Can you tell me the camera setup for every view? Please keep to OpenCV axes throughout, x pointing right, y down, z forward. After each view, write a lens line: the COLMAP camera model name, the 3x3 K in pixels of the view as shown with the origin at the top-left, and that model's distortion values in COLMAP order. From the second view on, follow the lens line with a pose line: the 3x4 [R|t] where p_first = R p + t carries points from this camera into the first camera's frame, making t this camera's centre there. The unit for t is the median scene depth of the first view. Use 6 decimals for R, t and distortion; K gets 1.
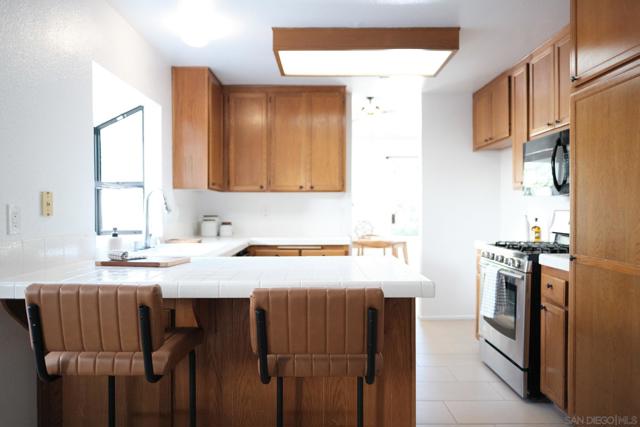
lens RADIAL K [[451.3, 0, 317.5], [0, 451.3, 211.8], [0, 0, 1]] dist [-0.006425, 0.001789]
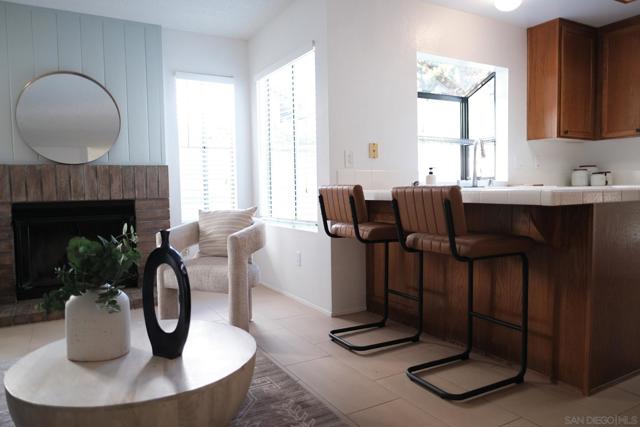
lens RADIAL K [[451.3, 0, 320.3], [0, 451.3, 212.1], [0, 0, 1]] dist [-0.006425, 0.001789]
pose [[0.495904, 0.041764, -0.867372, 0.404307], [0.008947, 0.998544, 0.053195, 0.063137], [0.868331, -0.034140, 0.494809, -0.001474]]
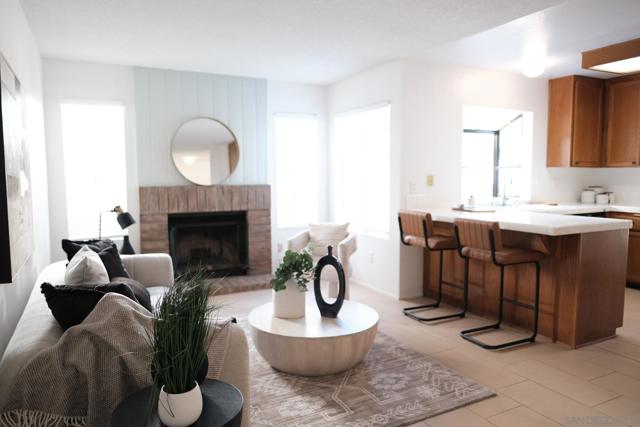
lens RADIAL K [[451.3, 0, 321.7], [0, 451.3, 214.9], [0, 0, 1]] dist [-0.006425, 0.001789]
pose [[0.459276, 0.076828, -0.884965, 0.632618], [-0.004198, 0.996429, 0.084327, -0.018523], [0.888284, -0.035014, 0.457958, -0.291524]]
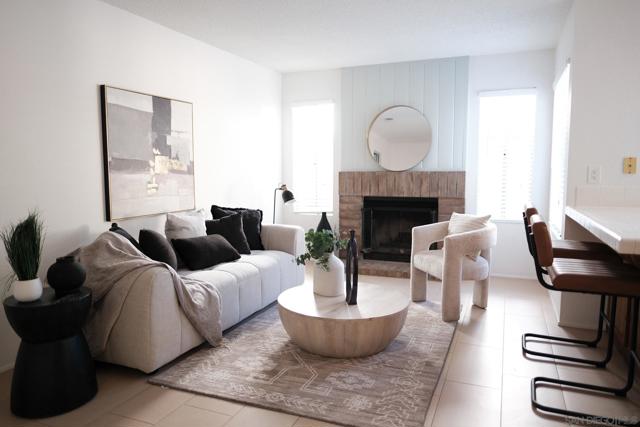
lens RADIAL K [[451.3, 0, 318.3], [0, 451.3, 214.7], [0, 0, 1]] dist [-0.006425, 0.001789]
pose [[-0.387035, 0.095738, -0.917081, 0.666219], [-0.005246, 0.994350, 0.106019, -0.004400], [0.922050, 0.045844, -0.384346, 0.329075]]
